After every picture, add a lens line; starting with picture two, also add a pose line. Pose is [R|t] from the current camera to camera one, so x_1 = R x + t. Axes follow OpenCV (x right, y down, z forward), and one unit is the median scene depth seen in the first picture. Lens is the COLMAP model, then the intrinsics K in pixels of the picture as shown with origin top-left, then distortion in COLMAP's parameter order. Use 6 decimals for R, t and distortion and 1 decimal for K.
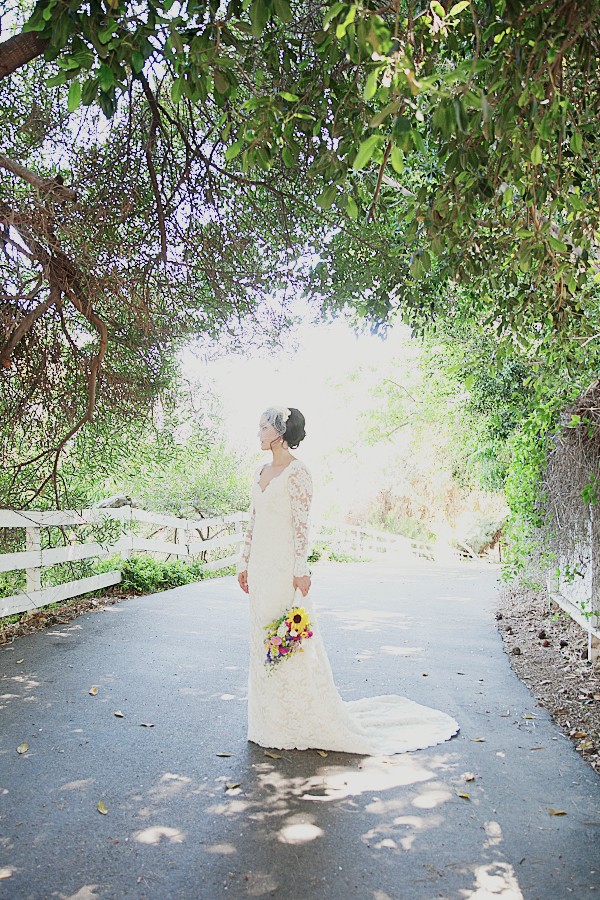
lens RADIAL K [[747.6, 0, 300.0], [0, 747.6, 450.0], [0, 0, 1]] dist [-0.001676, -0.001061]
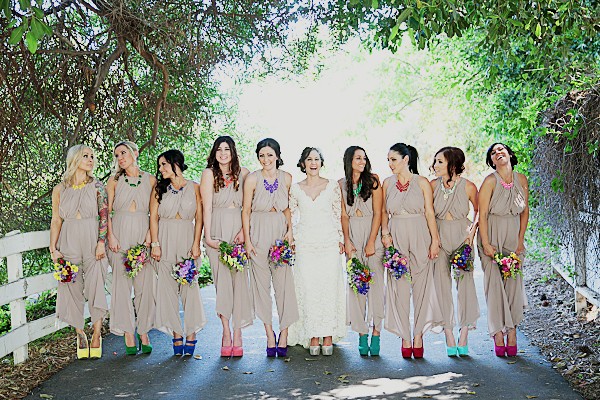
lens RADIAL K [[770.3, 0, 300.0], [0, 770.3, 200.0], [0, 0, 1]] dist [0.004222, 0.000123]
pose [[0.997665, -0.066746, -0.014480, -0.031617], [0.067718, 0.994283, 0.082562, -0.032304], [0.008887, -0.083350, 0.996481, -0.208952]]
